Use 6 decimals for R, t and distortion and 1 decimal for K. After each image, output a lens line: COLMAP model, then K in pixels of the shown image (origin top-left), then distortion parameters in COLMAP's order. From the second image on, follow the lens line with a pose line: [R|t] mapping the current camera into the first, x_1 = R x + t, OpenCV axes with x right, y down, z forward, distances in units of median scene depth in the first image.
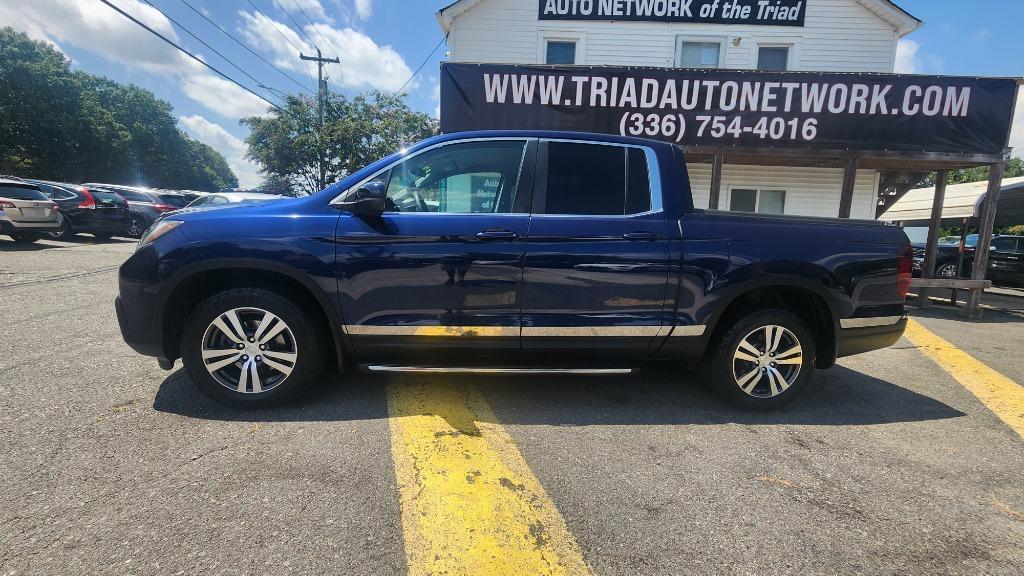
lens RADIAL K [[427.5, 0, 512.9], [0, 427.5, 287.2], [0, 0, 1]] dist [-0.000474, -0.000058]
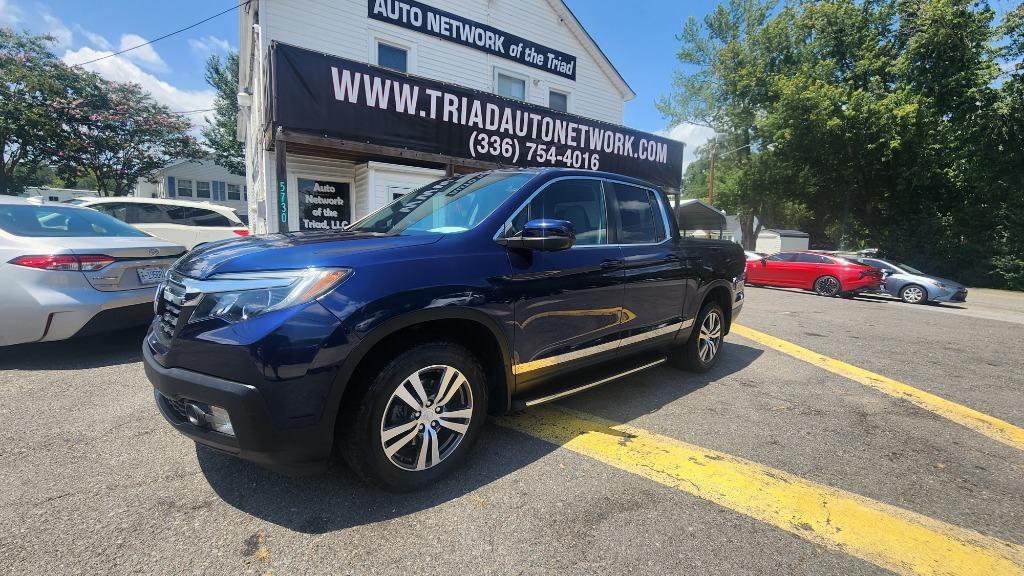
lens RADIAL K [[427.5, 0, 512.9], [0, 427.5, 287.2], [0, 0, 1]] dist [-0.000474, -0.000058]
pose [[0.808015, -0.082679, 0.583331, -0.323052], [0.080479, 0.996313, 0.029735, -0.040271], [-0.583639, 0.022920, 0.811690, 0.072601]]
